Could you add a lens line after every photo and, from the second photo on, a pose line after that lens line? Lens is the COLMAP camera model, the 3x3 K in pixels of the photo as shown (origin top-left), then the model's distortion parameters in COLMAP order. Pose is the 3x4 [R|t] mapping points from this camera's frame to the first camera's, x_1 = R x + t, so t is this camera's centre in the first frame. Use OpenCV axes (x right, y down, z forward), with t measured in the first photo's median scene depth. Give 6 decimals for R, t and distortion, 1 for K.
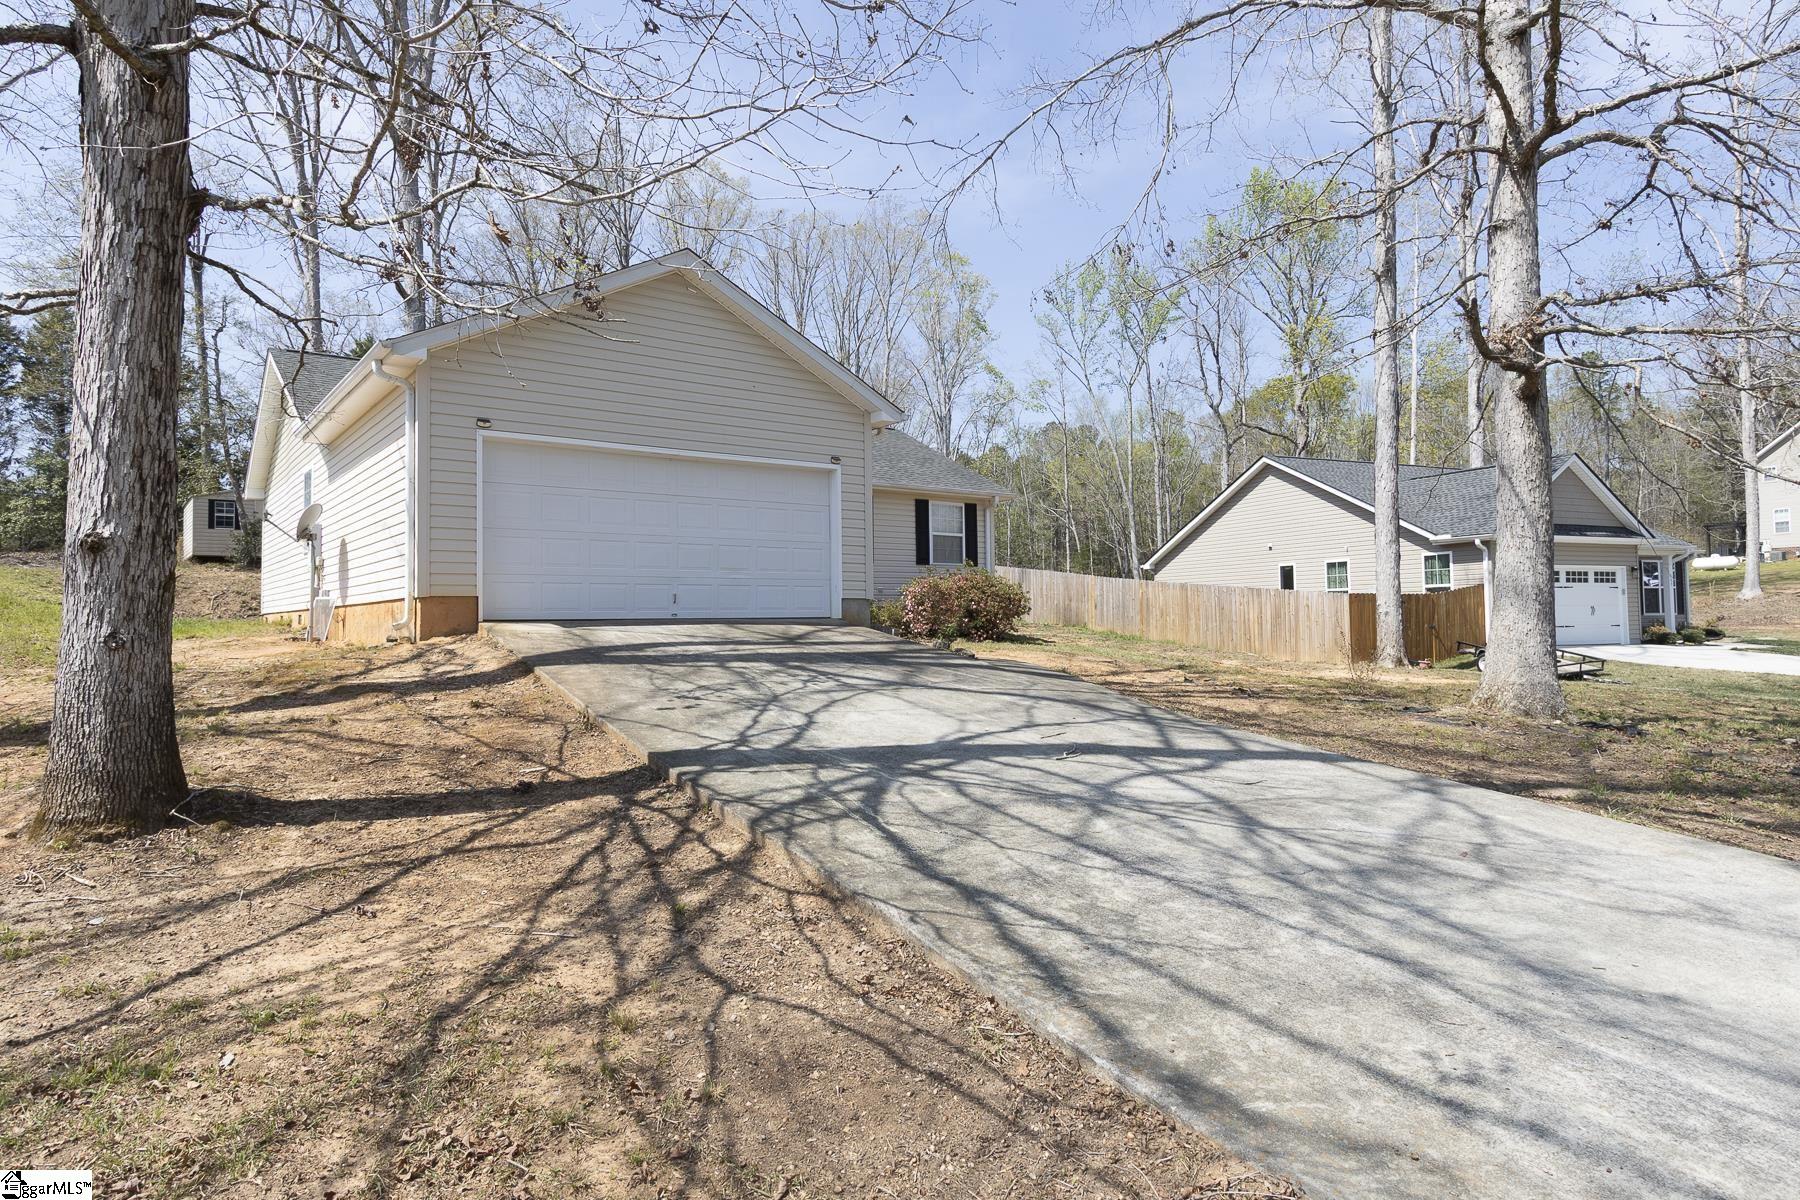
lens RADIAL K [[1053.3, 0, 908.7], [0, 1053.3, 593.6], [0, 0, 1]] dist [-0.000012, -0.003255]
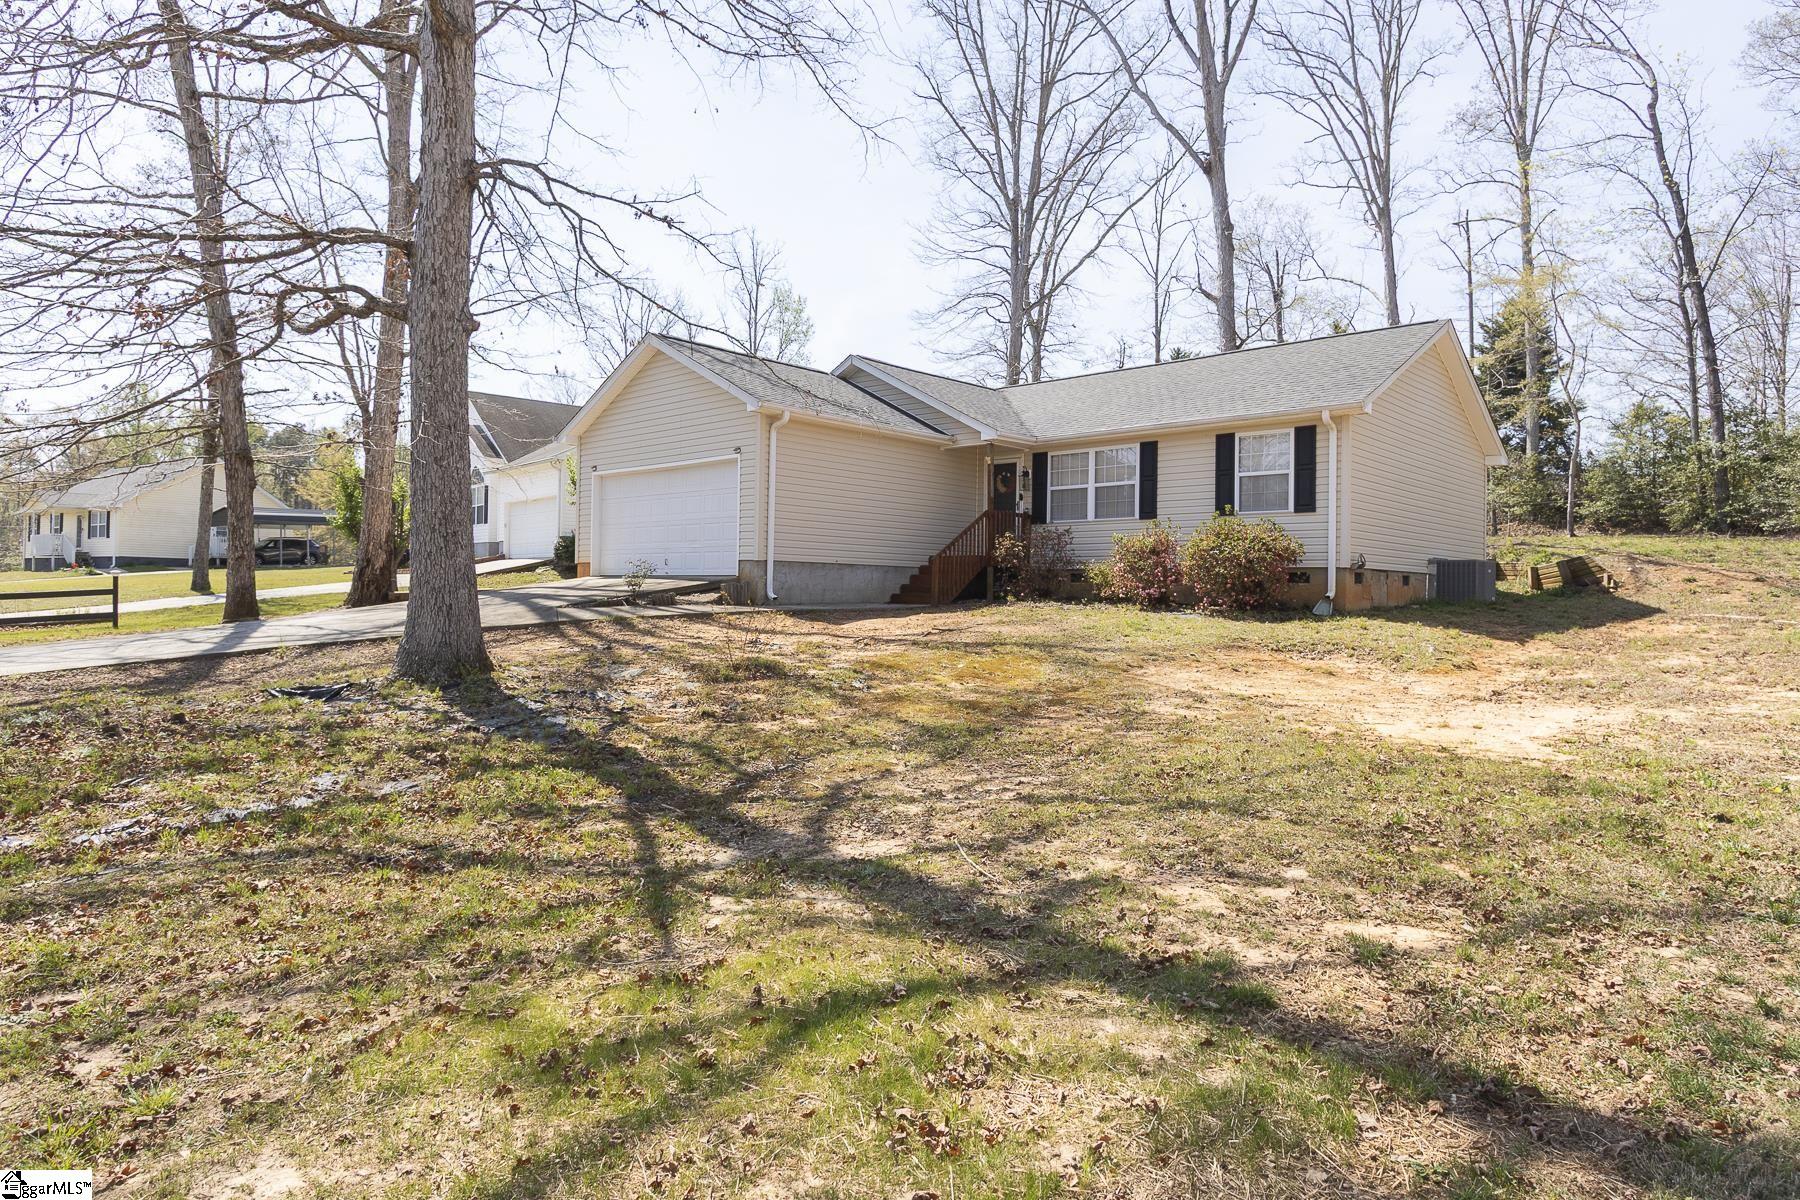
lens RADIAL K [[1053.3, 0, 908.7], [0, 1053.3, 593.6], [0, 0, 1]] dist [-0.000012, -0.003255]
pose [[0.168414, 0.011590, -0.985648, 0.746265], [0.010631, 0.999851, 0.013573, 0.018311], [0.985659, -0.012764, 0.168265, 0.609956]]
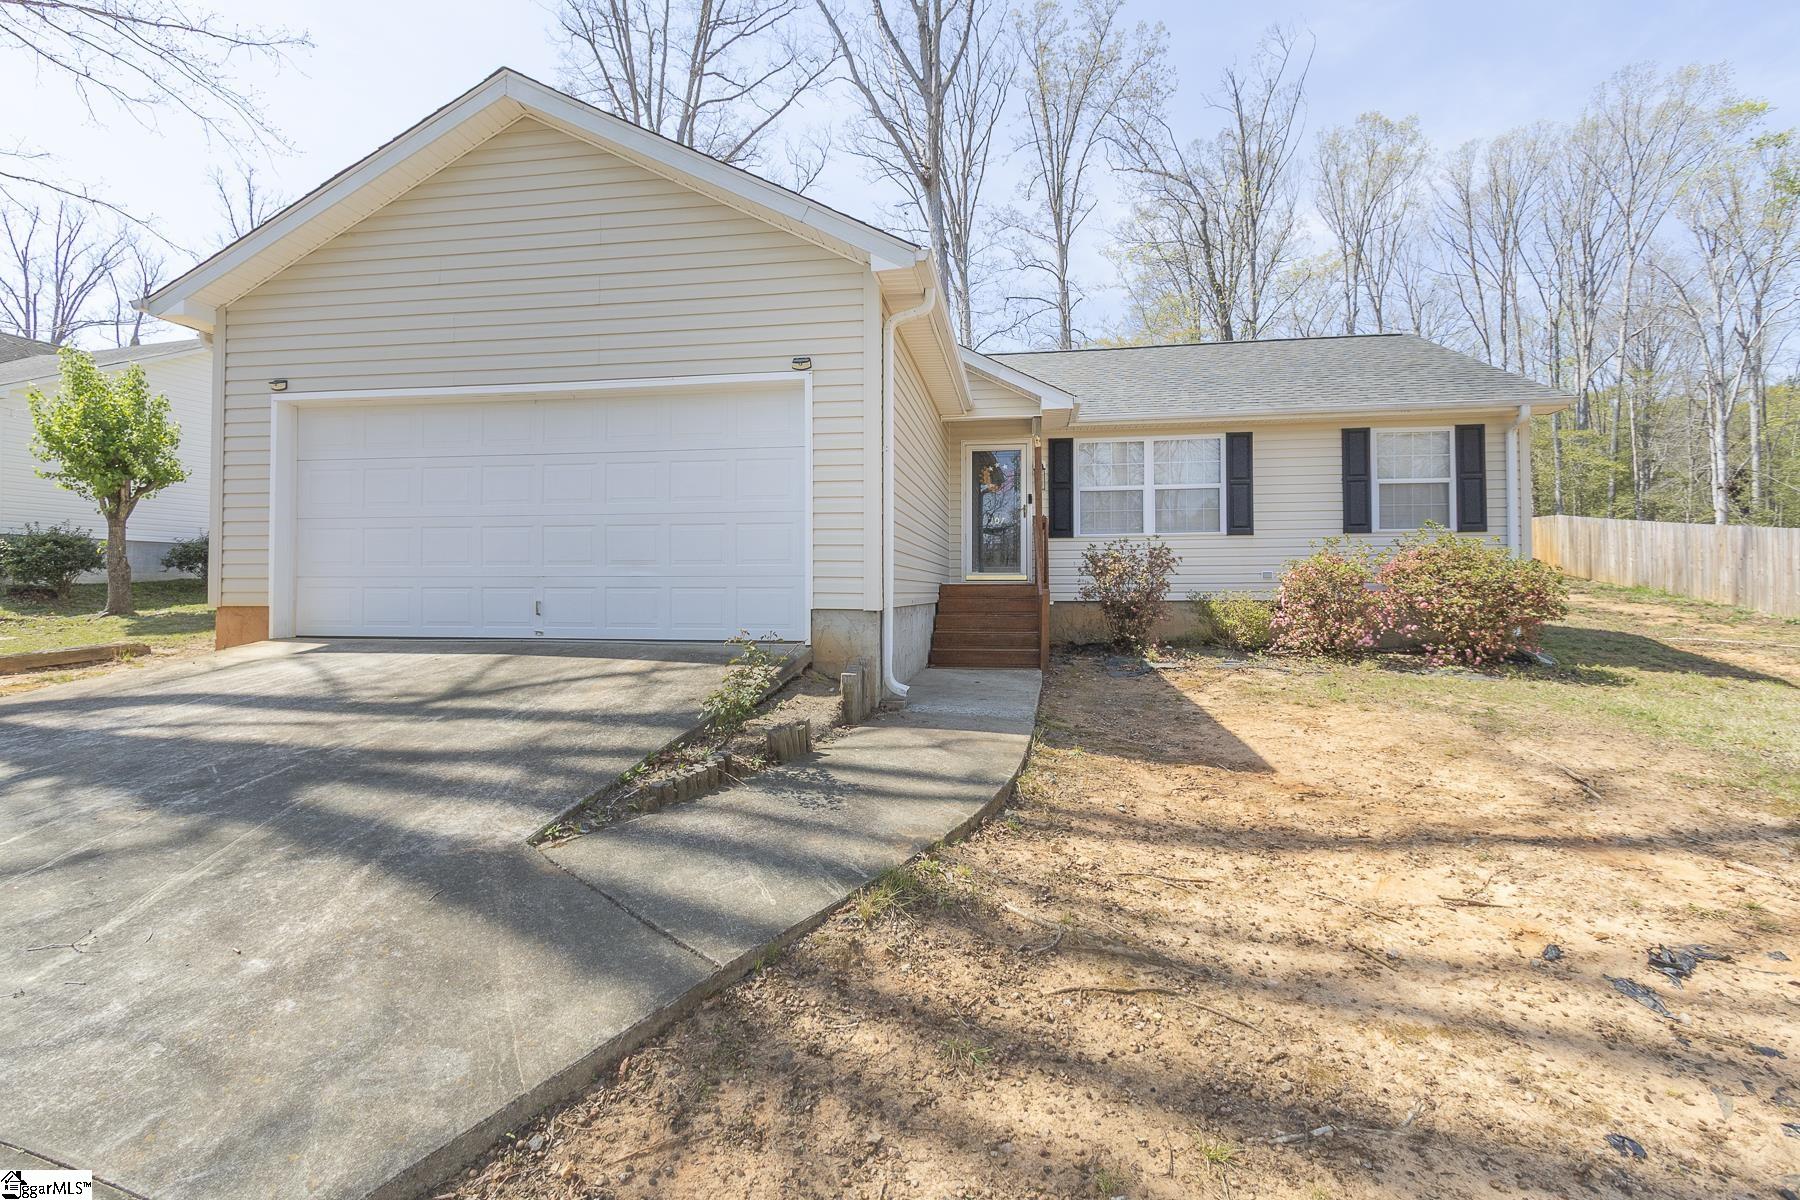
lens RADIAL K [[812.2, 0, 894.3], [0, 812.2, 591.3], [0, 0, 1]] dist [0.000345, -0.000348]
pose [[0.684732, 0.009067, -0.728739, 0.173083], [0.015352, 0.999521, 0.026861, -0.009644], [0.728633, -0.029580, 0.684265, 0.454707]]
